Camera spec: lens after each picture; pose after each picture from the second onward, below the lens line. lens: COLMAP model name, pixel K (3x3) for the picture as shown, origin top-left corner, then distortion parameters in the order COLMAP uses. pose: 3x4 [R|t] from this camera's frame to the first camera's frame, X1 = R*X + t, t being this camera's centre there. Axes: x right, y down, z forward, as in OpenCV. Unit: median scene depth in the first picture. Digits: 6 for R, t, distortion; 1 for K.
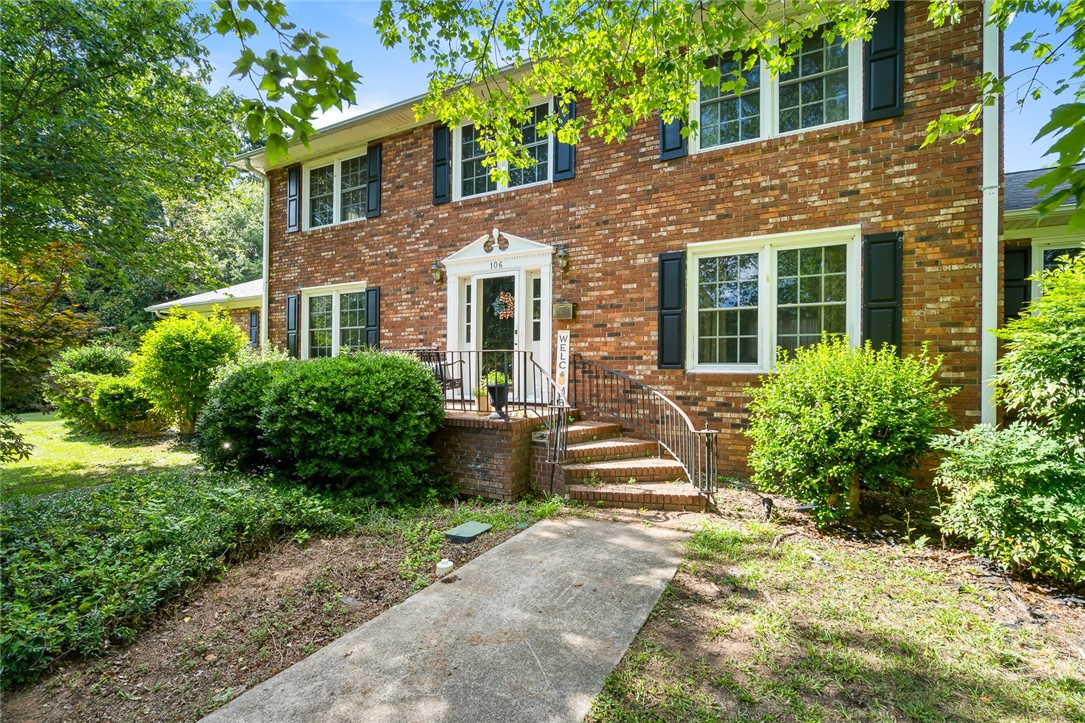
lens RADIAL K [[514.9, 0, 543.3], [0, 514.9, 361.8], [0, 0, 1]] dist [-0.002477, -0.000167]
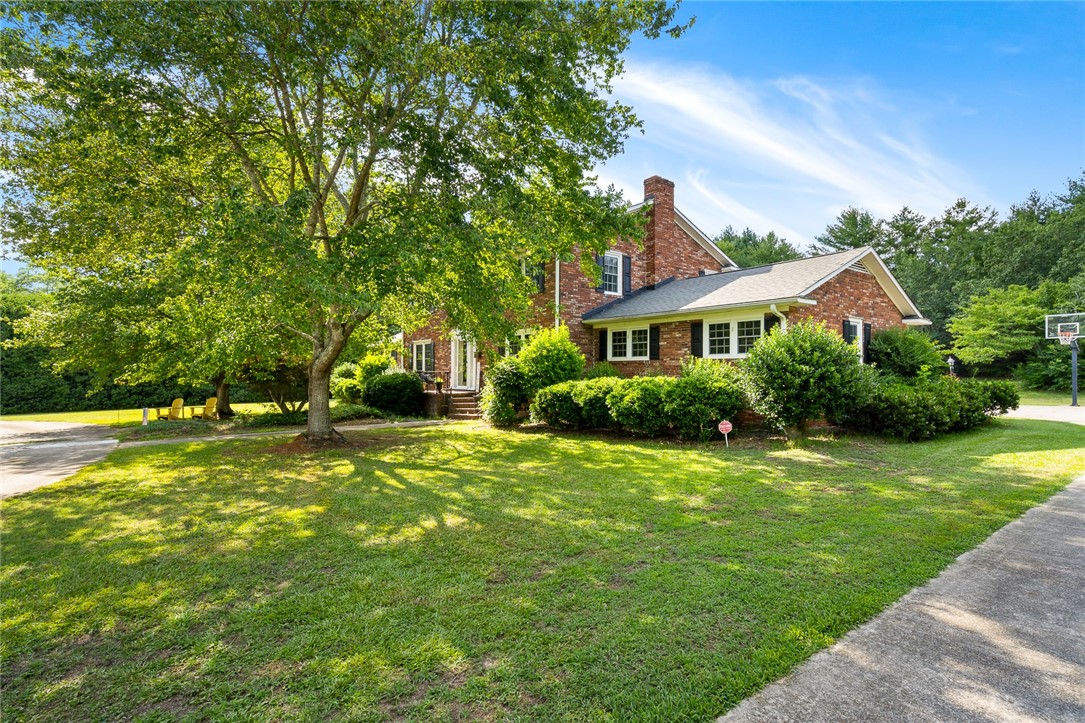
lens RADIAL K [[536.1, 0, 542.6], [0, 536.1, 363.6], [0, 0, 1]] dist [0.003105, 0.000511]
pose [[0.926692, -0.009150, -0.375710, 1.887357], [0.008542, 0.999958, -0.003286, -0.058141], [0.375725, -0.000164, 0.926731, -1.948287]]
